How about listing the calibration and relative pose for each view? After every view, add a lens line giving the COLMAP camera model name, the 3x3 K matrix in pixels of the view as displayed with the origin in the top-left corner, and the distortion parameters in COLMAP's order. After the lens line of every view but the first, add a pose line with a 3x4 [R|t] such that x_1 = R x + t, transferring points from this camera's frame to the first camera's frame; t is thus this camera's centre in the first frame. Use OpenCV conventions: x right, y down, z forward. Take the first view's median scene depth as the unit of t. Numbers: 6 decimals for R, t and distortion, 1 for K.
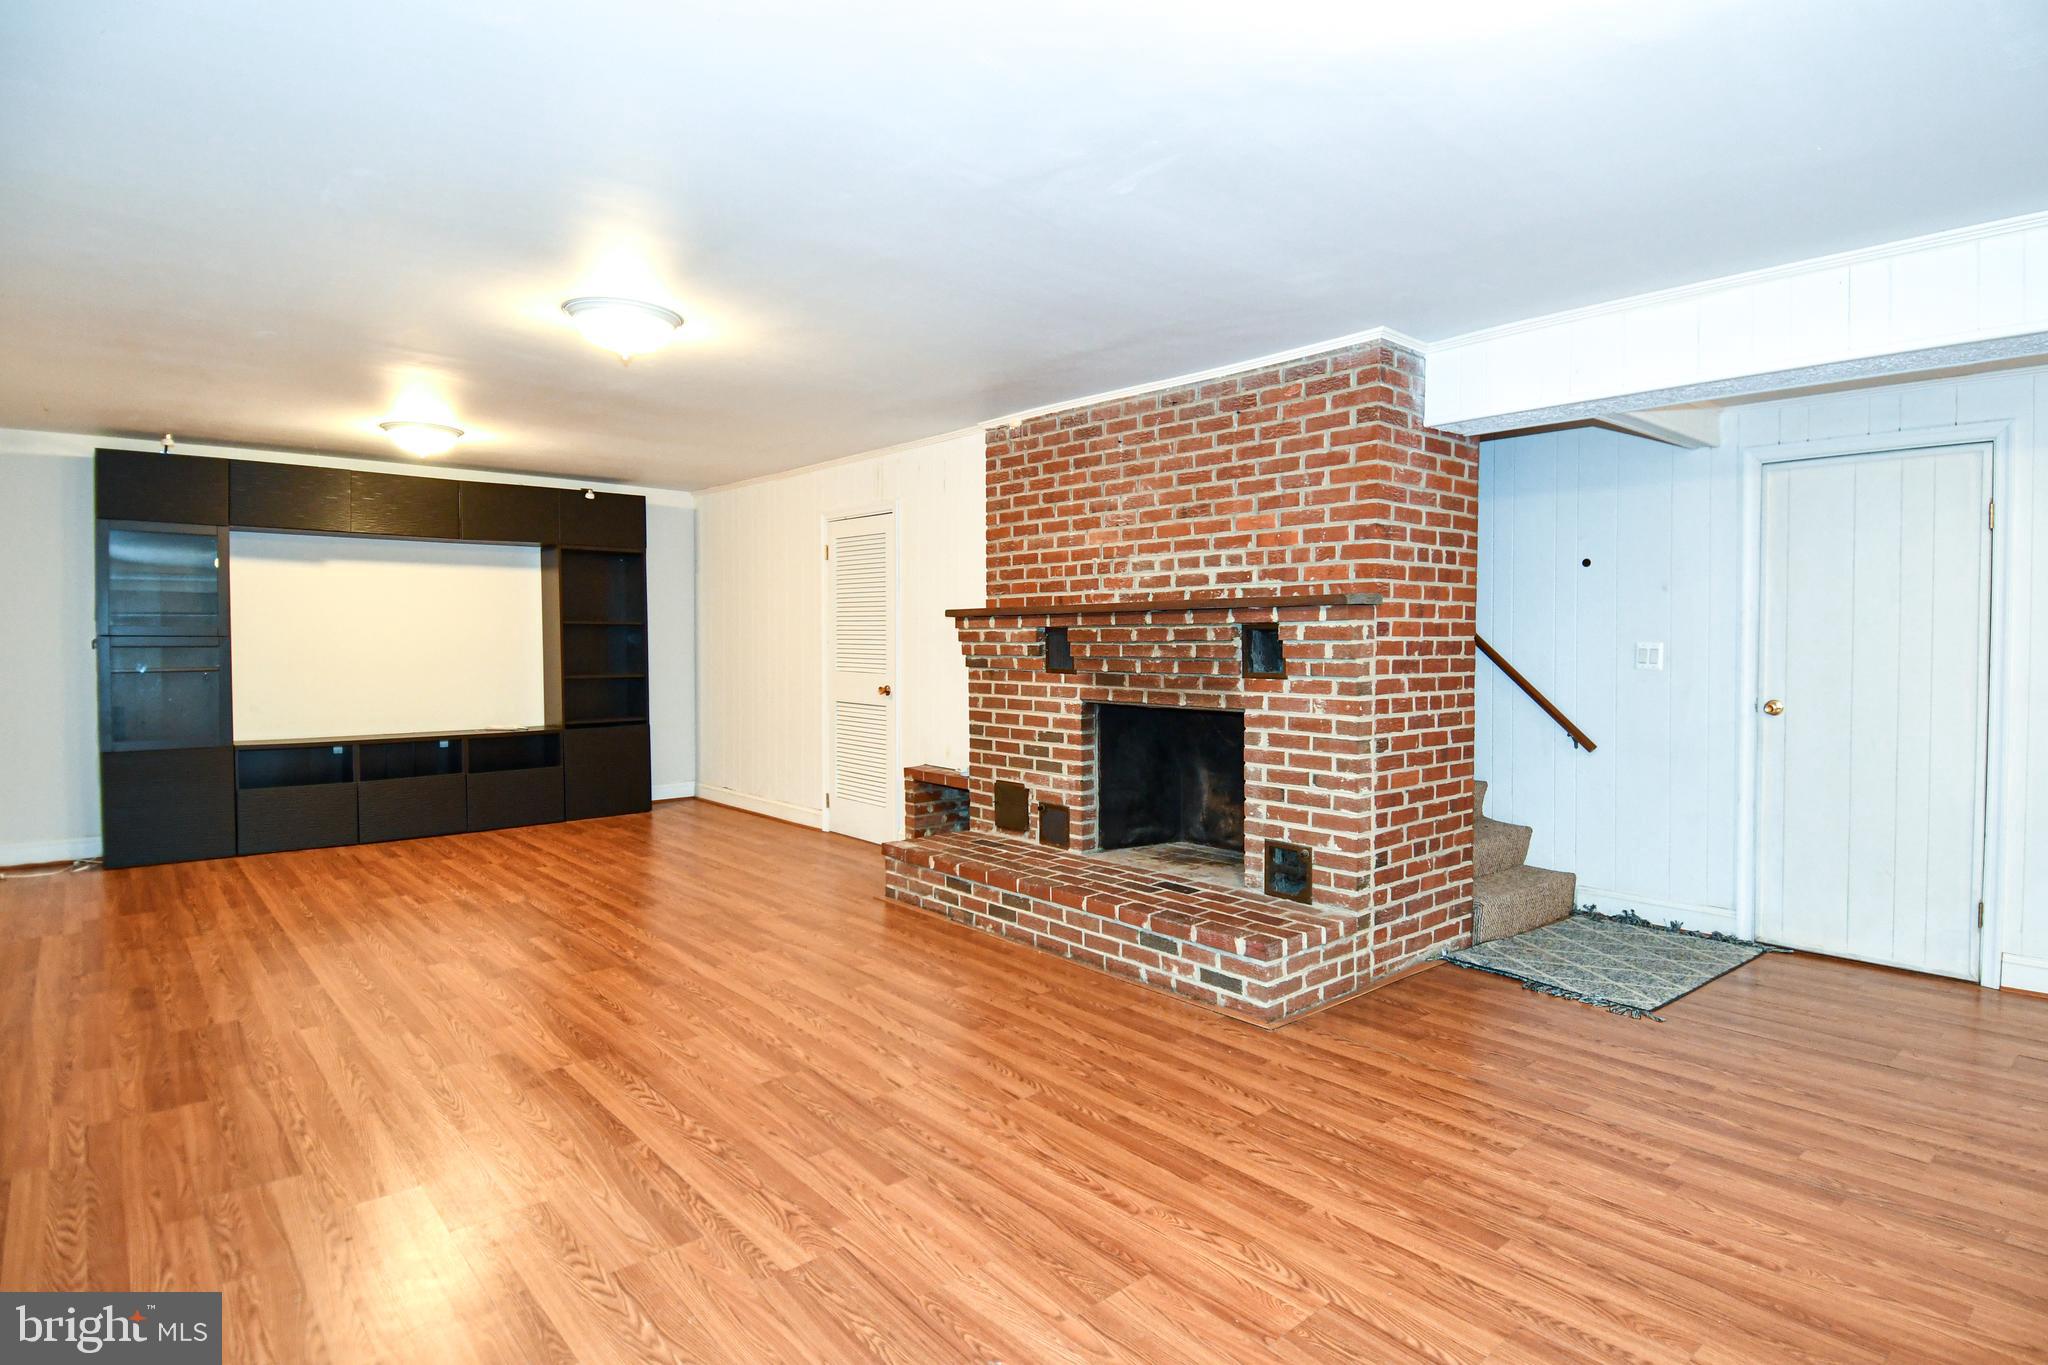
lens RADIAL K [[1100.6, 0, 1106.3], [0, 1100.6, 664.8], [0, 0, 1]] dist [0.028551, -0.024473]
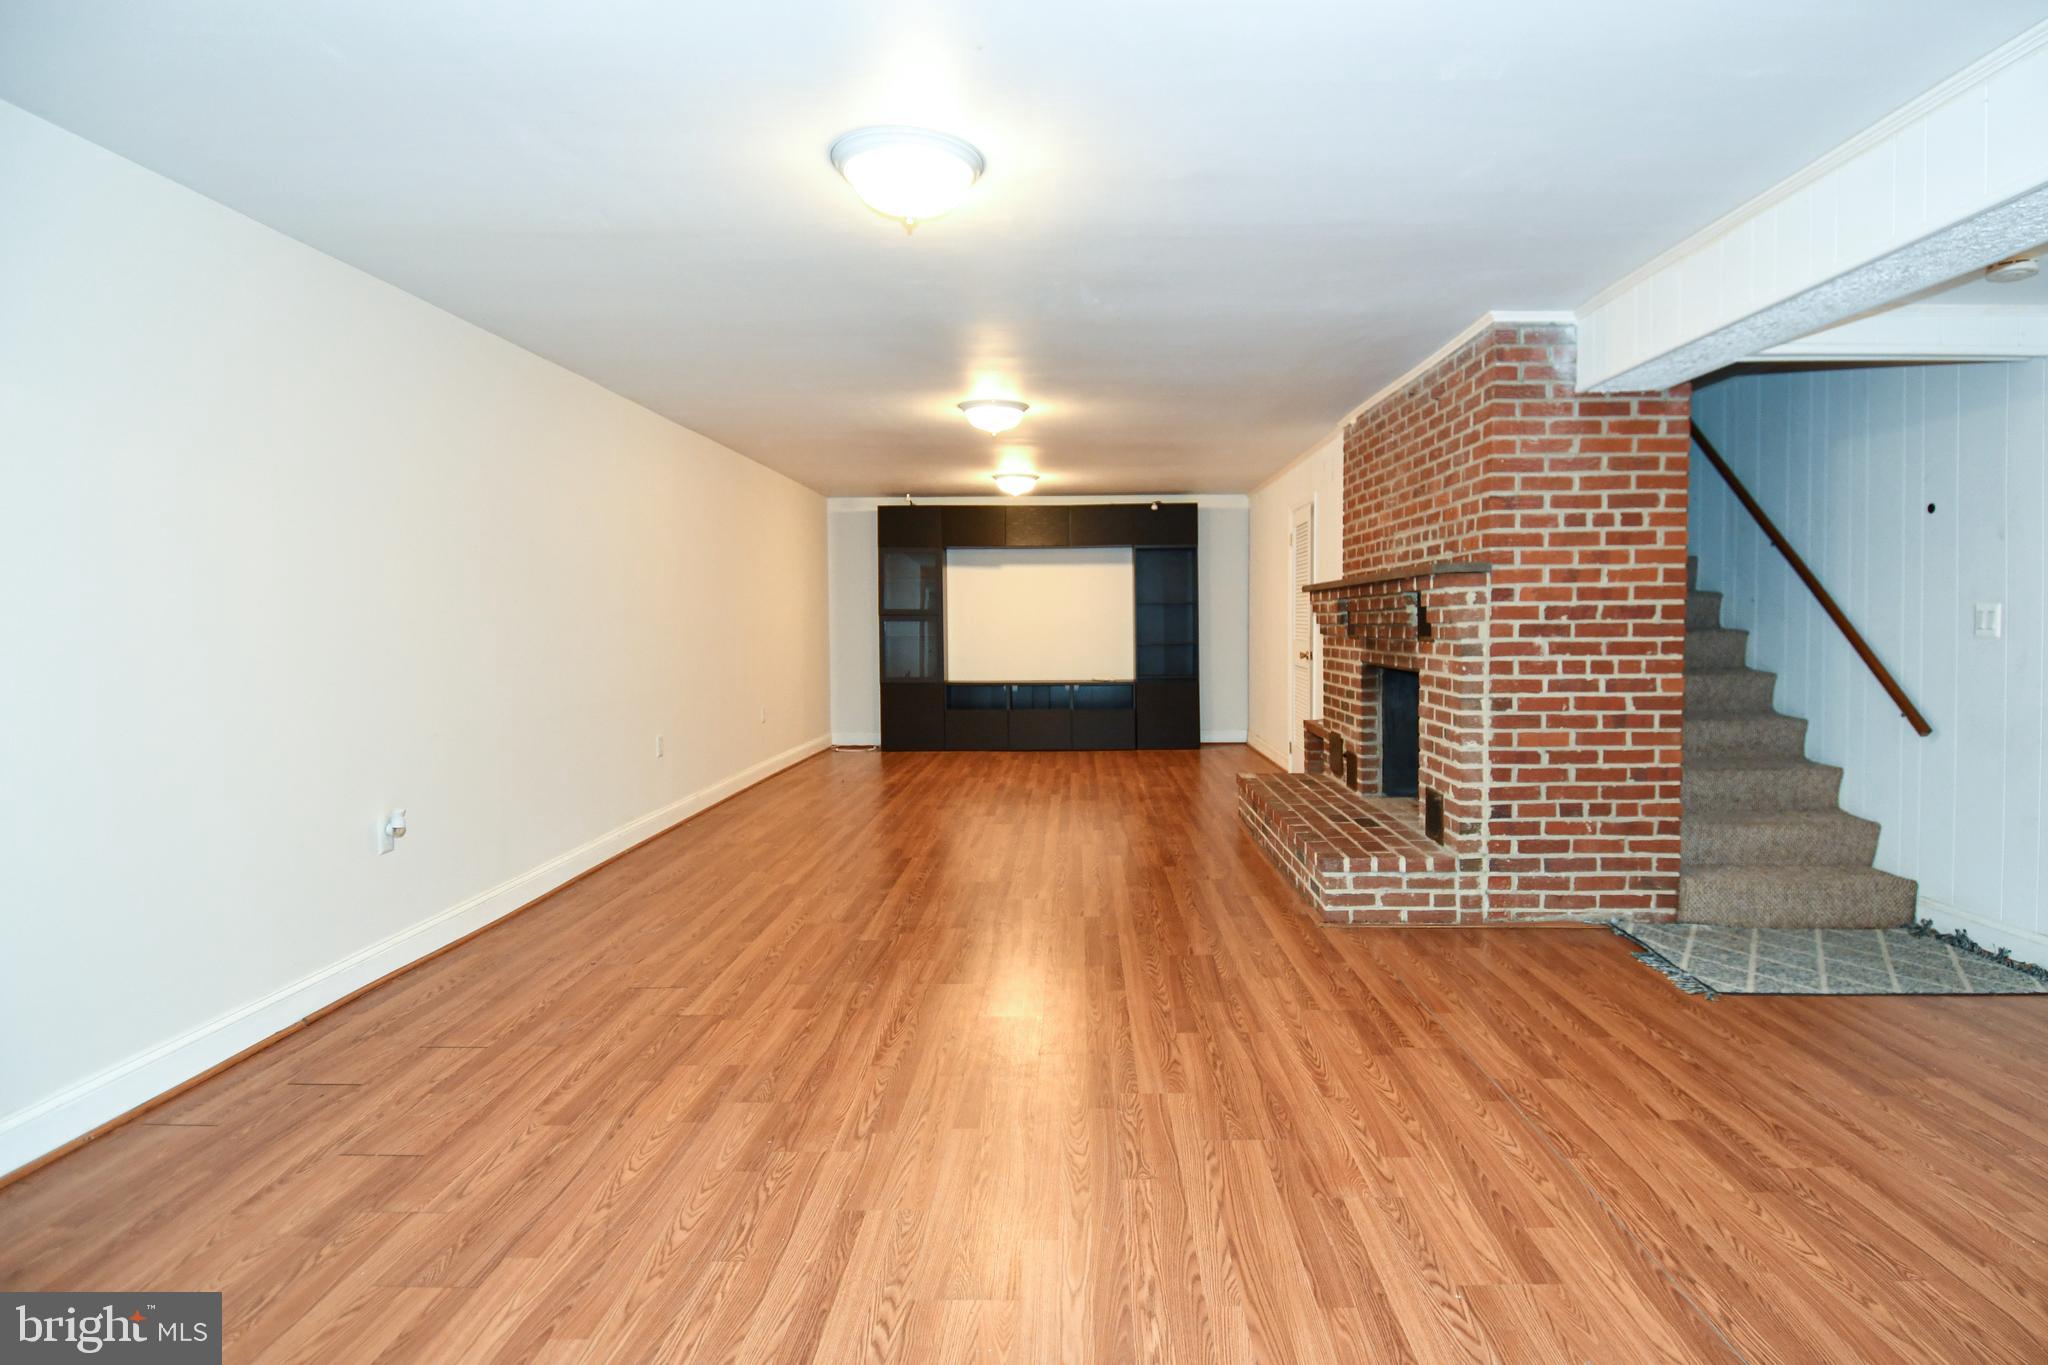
lens RADIAL K [[1100.6, 0, 1051.5], [0, 1100.6, 674.5], [0, 0, 1]] dist [0.028551, -0.024473]
pose [[0.720498, 0.027152, -0.692925, 0.573420], [-0.007776, 0.999487, 0.031080, 0.012440], [0.693413, -0.017005, 0.720340, -0.058066]]
